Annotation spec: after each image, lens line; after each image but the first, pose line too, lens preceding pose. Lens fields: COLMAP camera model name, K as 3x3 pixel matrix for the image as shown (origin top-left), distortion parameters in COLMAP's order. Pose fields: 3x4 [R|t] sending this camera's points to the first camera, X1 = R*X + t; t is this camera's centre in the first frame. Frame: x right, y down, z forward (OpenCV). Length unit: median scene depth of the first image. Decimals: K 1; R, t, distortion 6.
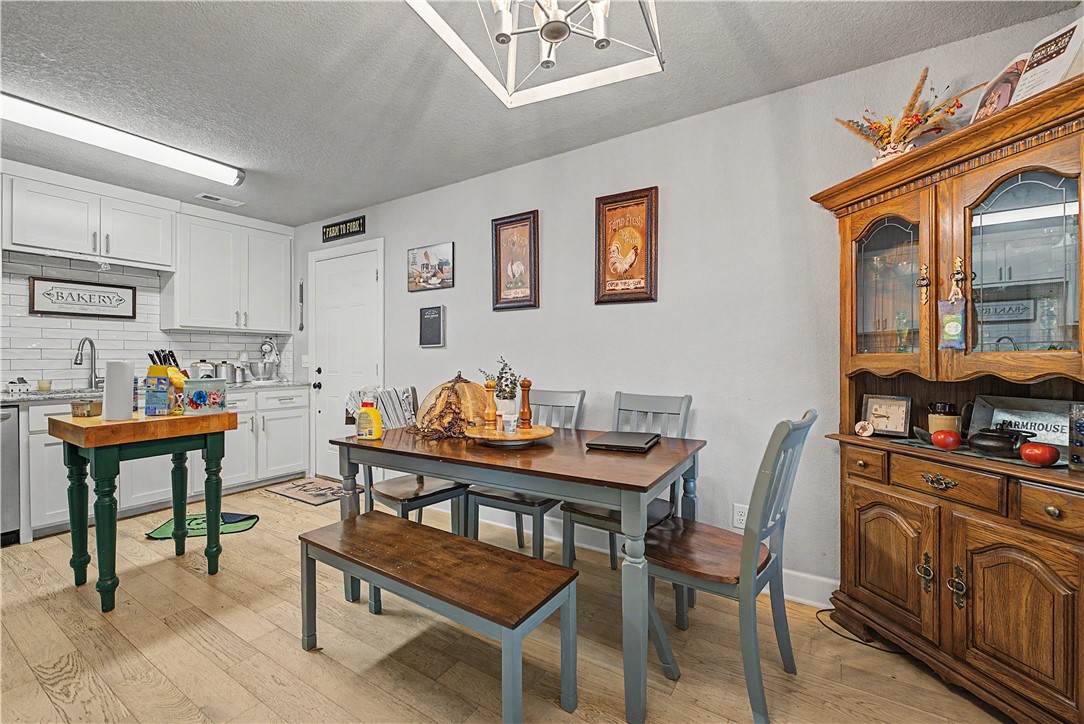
lens RADIAL K [[444.8, 0, 538.7], [0, 444.8, 367.3], [0, 0, 1]] dist [0.000887, 0.000266]
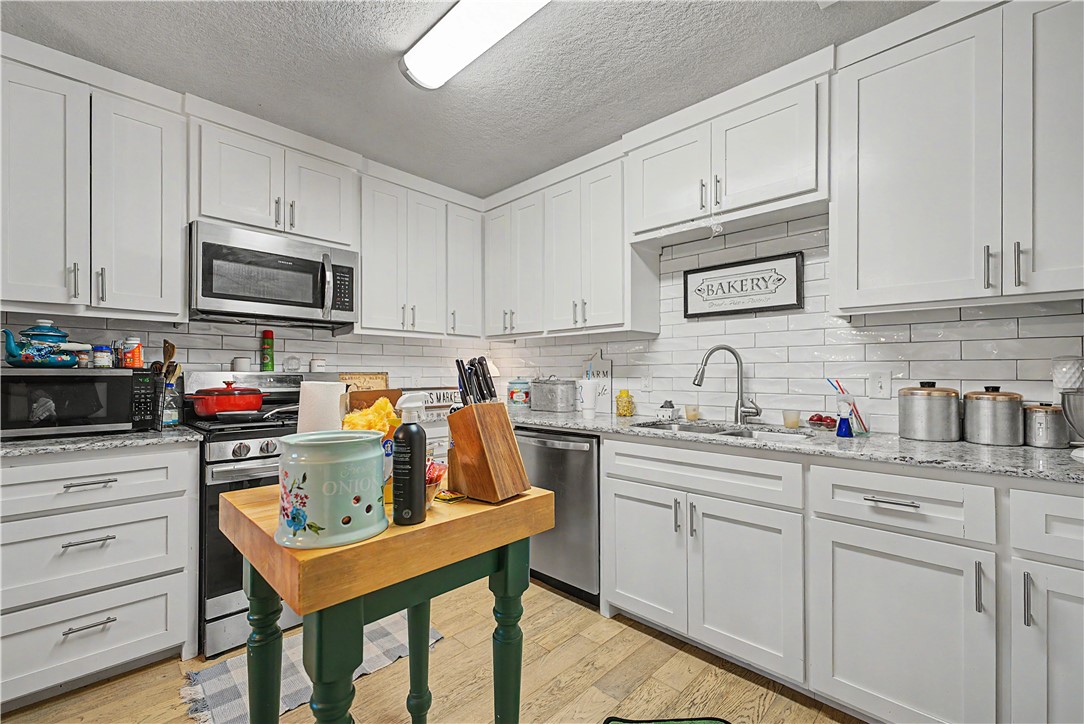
lens RADIAL K [[444.8, 0, 538.7], [0, 444.8, 367.3], [0, 0, 1]] dist [0.000887, 0.000266]
pose [[-0.198954, -0.007121, -0.979983, -0.285361], [-0.020702, 0.999781, -0.003063, -0.024214], [0.979790, 0.019678, -0.199057, 0.794262]]
